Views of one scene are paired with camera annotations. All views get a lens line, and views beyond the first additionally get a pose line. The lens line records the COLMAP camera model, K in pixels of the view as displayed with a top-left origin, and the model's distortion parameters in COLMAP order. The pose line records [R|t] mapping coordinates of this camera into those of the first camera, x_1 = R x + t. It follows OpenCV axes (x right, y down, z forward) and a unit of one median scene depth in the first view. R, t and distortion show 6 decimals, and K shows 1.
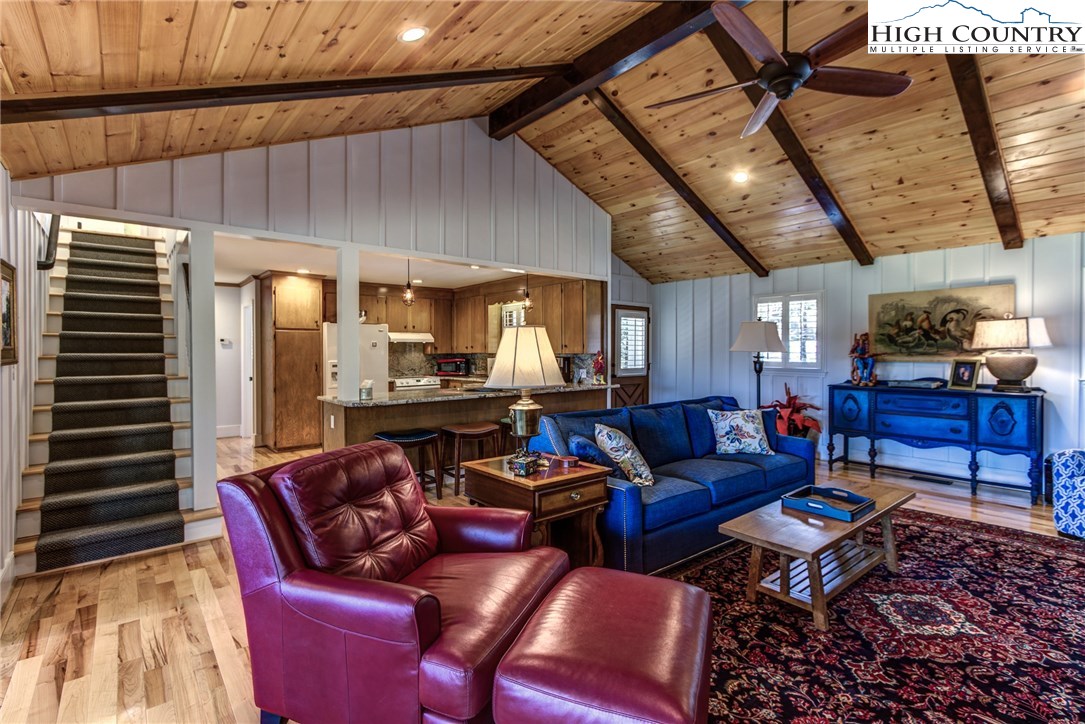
lens RADIAL K [[490.9, 0, 563.5], [0, 490.9, 351.6], [0, 0, 1]] dist [0.022442, -0.001024]
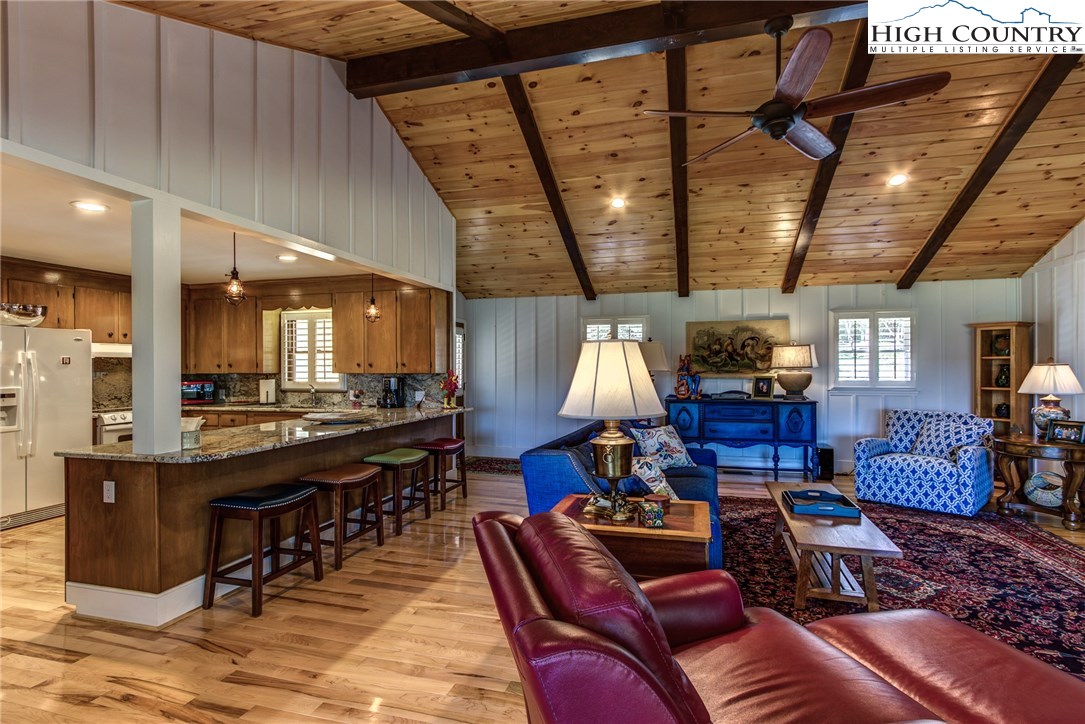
lens RADIAL K [[490.9, 0, 546.9], [0, 490.9, 367.8], [0, 0, 1]] dist [0.022442, -0.001024]
pose [[0.844551, -0.000063, 0.535475, -0.277938], [0.002995, 0.999985, -0.004606, -0.001071], [-0.535466, 0.005494, 0.844539, 0.174432]]
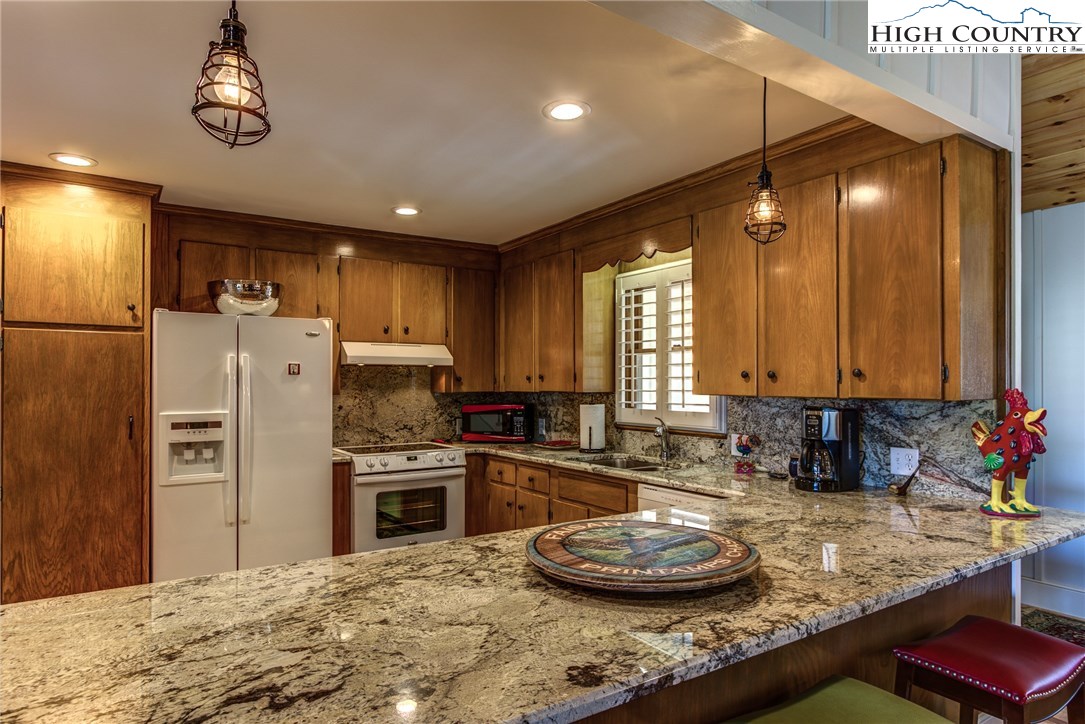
lens RADIAL K [[666.4, 0, 589.7], [0, 666.4, 382.6], [0, 0, 1]] dist [0.000687, -0.003714]
pose [[0.995288, 0.003979, -0.096885, -0.137023], [-0.004567, 0.999972, -0.005853, -0.002597], [0.096859, 0.006268, 0.995278, 0.669319]]
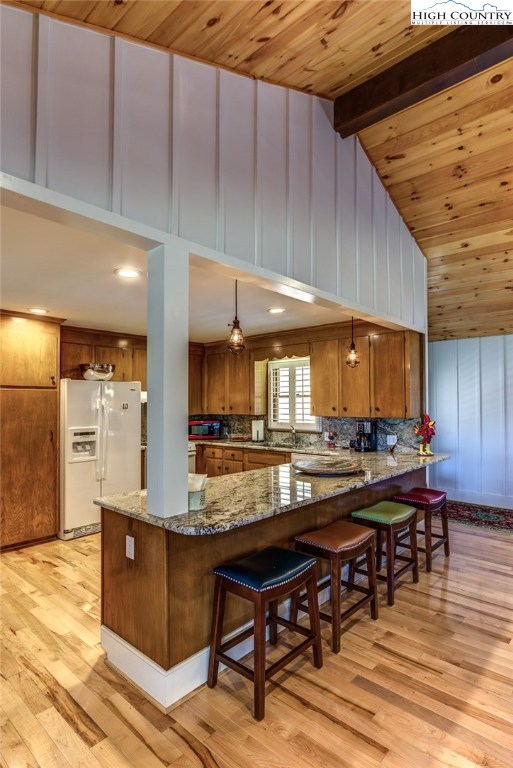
lens RADIAL K [[405.8, 0, 300.8], [0, 405.8, 396.2], [0, 0, 1]] dist [0.008993, 0.007627]
pose [[0.986656, 0.002094, 0.162807, -0.275936], [0.001993, 0.999687, -0.024931, -0.017978], [-0.162808, 0.024923, 0.986343, 0.382628]]
